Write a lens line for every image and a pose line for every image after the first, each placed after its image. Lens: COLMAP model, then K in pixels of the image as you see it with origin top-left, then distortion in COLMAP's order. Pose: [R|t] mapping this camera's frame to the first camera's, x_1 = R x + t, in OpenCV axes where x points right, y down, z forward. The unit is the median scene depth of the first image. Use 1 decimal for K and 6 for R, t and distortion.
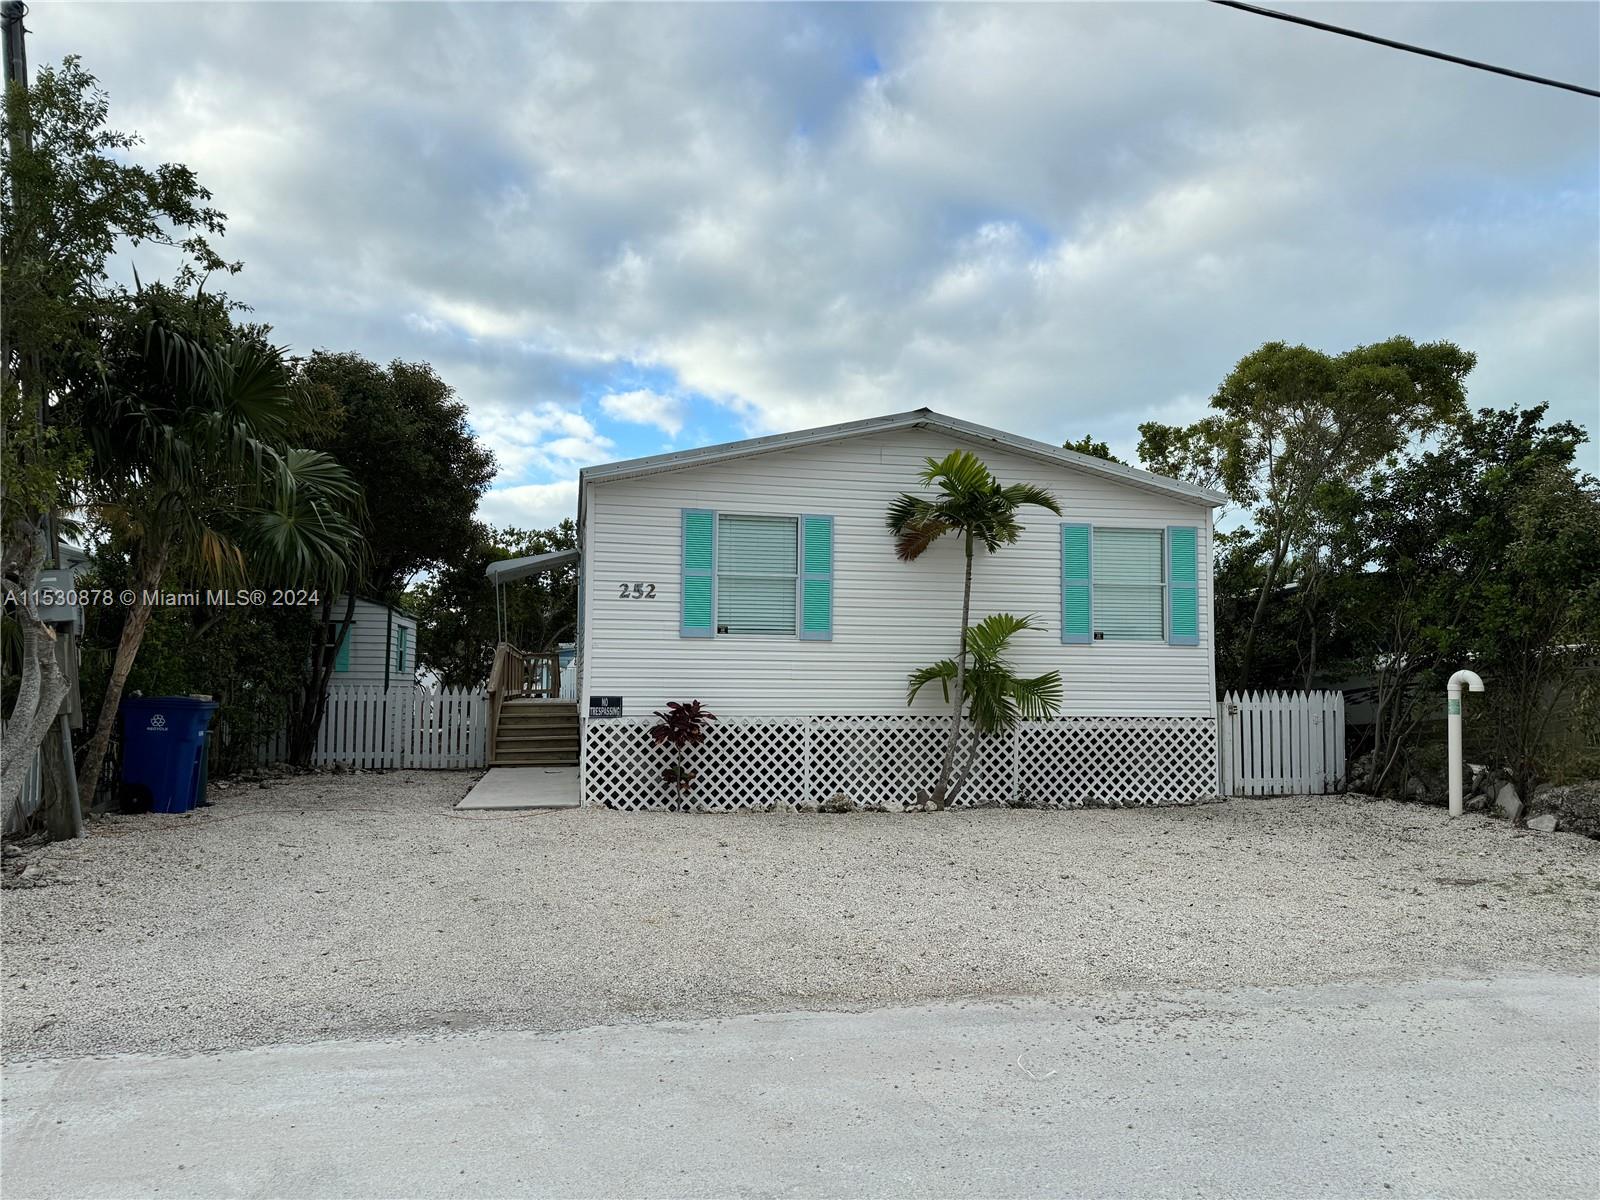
lens RADIAL K [[1120.8, 0, 805.5], [0, 1120.8, 593.3], [0, 0, 1]] dist [0.055195, -0.062389]
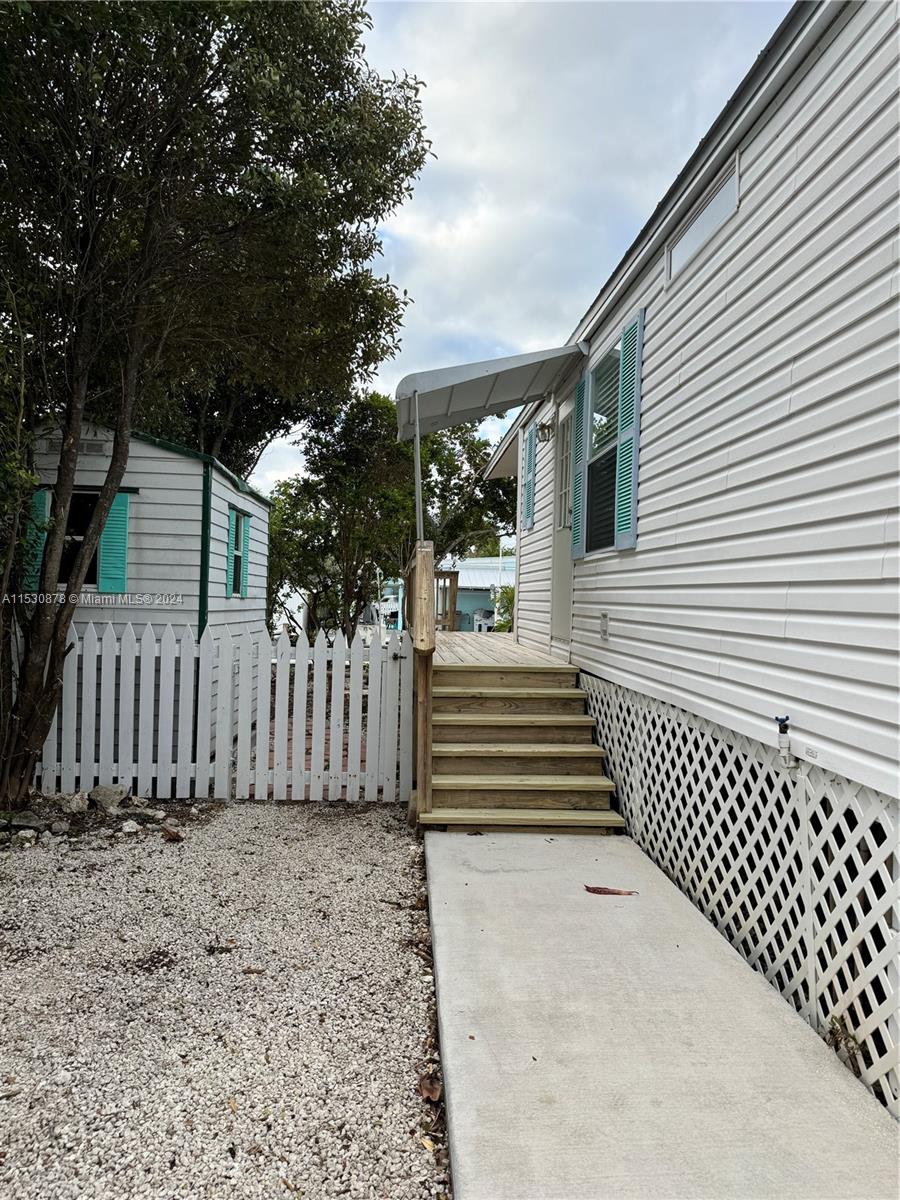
lens RADIAL K [[840.6, 0, 449.7], [0, 840.6, 603.5], [0, 0, 1]] dist [0.055195, -0.062389]
pose [[0.989227, 0.022427, -0.144662, -0.213808], [-0.010339, 0.996431, 0.083776, 0.041449], [0.146024, -0.081378, 0.985928, 0.658664]]
